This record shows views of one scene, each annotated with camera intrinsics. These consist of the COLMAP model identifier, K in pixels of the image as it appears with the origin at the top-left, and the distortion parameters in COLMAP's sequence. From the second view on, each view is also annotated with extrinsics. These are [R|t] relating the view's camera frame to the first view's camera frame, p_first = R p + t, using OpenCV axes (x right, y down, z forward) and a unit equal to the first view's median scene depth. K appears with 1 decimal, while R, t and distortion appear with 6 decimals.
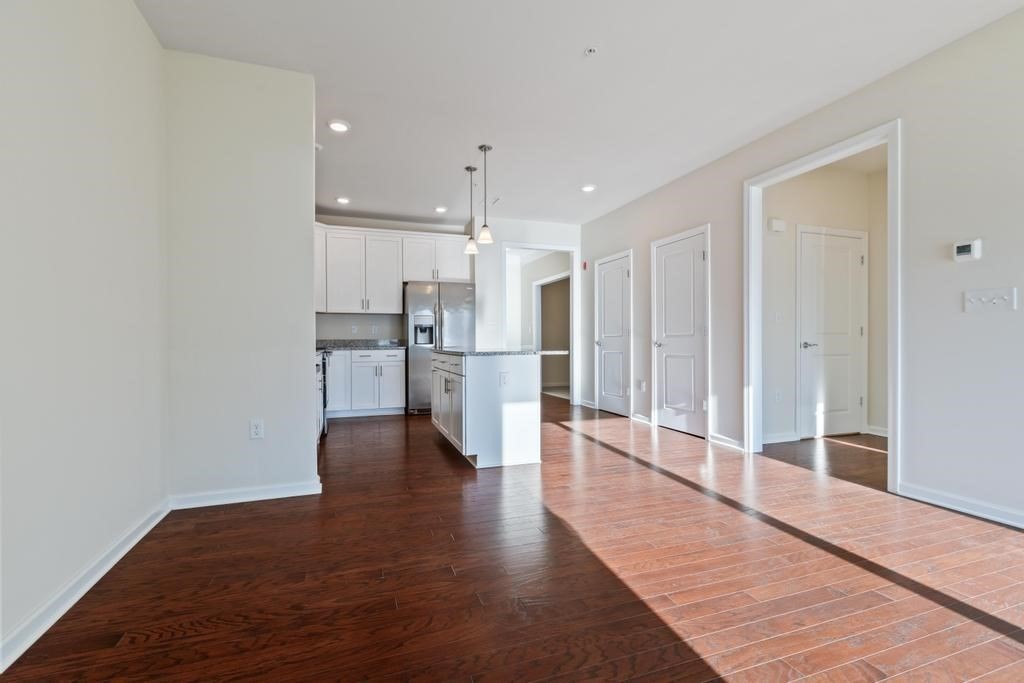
lens RADIAL K [[457.6, 0, 507.4], [0, 457.6, 343.5], [0, 0, 1]] dist [0.007596, -0.000823]
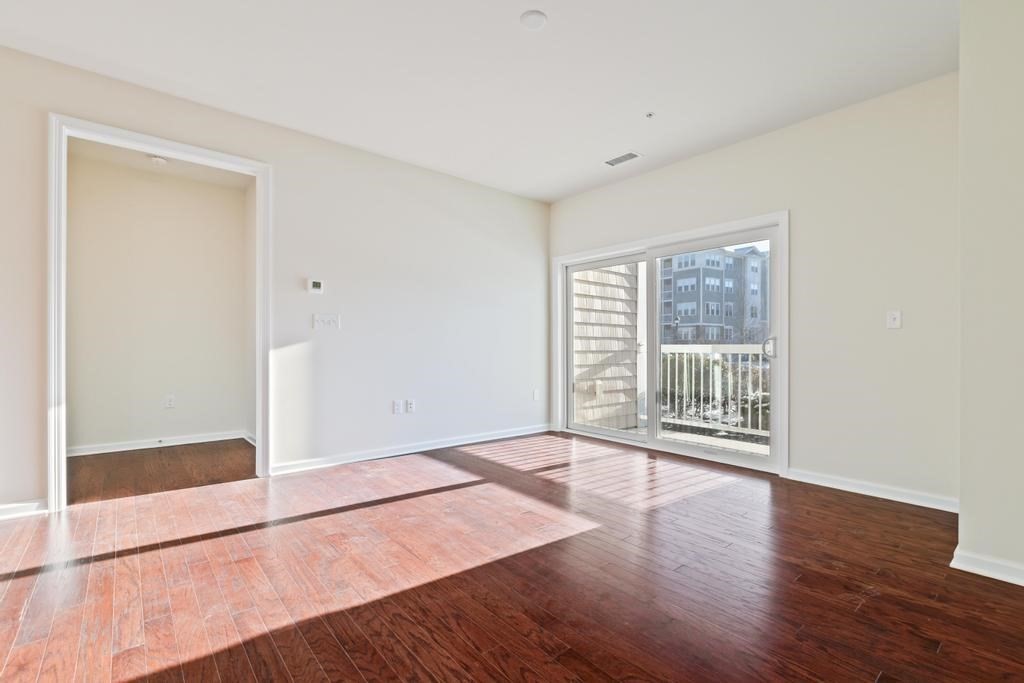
lens RADIAL K [[457.6, 0, 516.3], [0, 457.6, 343.2], [0, 0, 1]] dist [0.007596, -0.000823]
pose [[-0.369037, 0.013100, 0.929322, -0.249676], [0.002736, 0.999912, -0.013009, -0.001027], [-0.929411, -0.002258, -0.369040, 0.421996]]
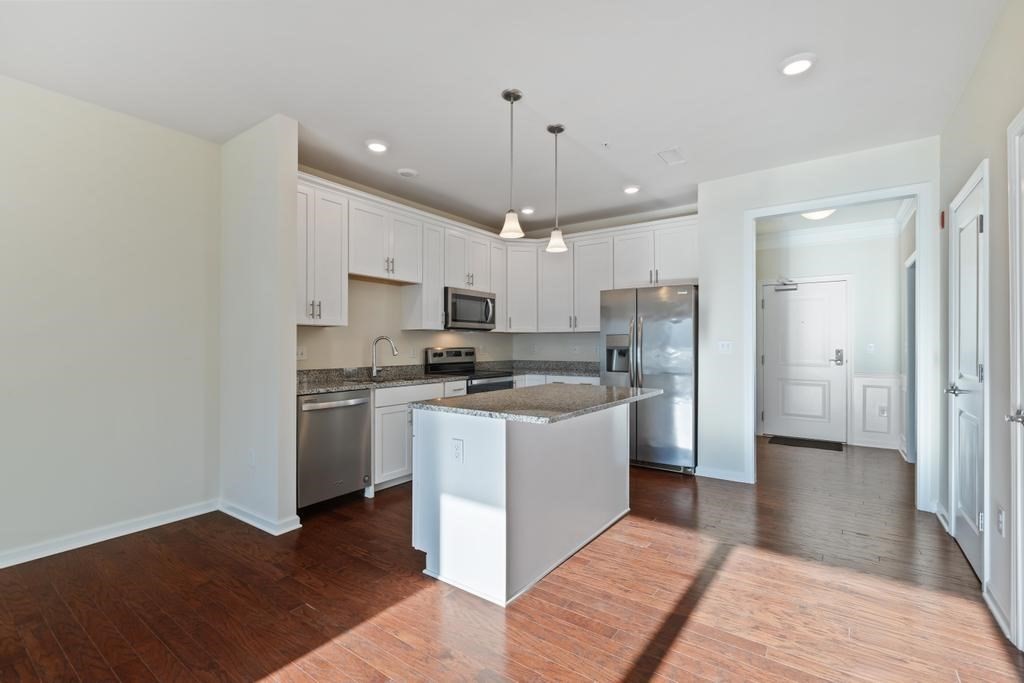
lens RADIAL K [[457.6, 0, 510.9], [0, 457.6, 343.6], [0, 0, 1]] dist [0.007596, -0.000823]
pose [[0.573409, 0.003013, -0.819264, 0.335992], [-0.008023, 0.999966, -0.001937, -0.042562], [0.819230, 0.007684, 0.573414, 0.415227]]
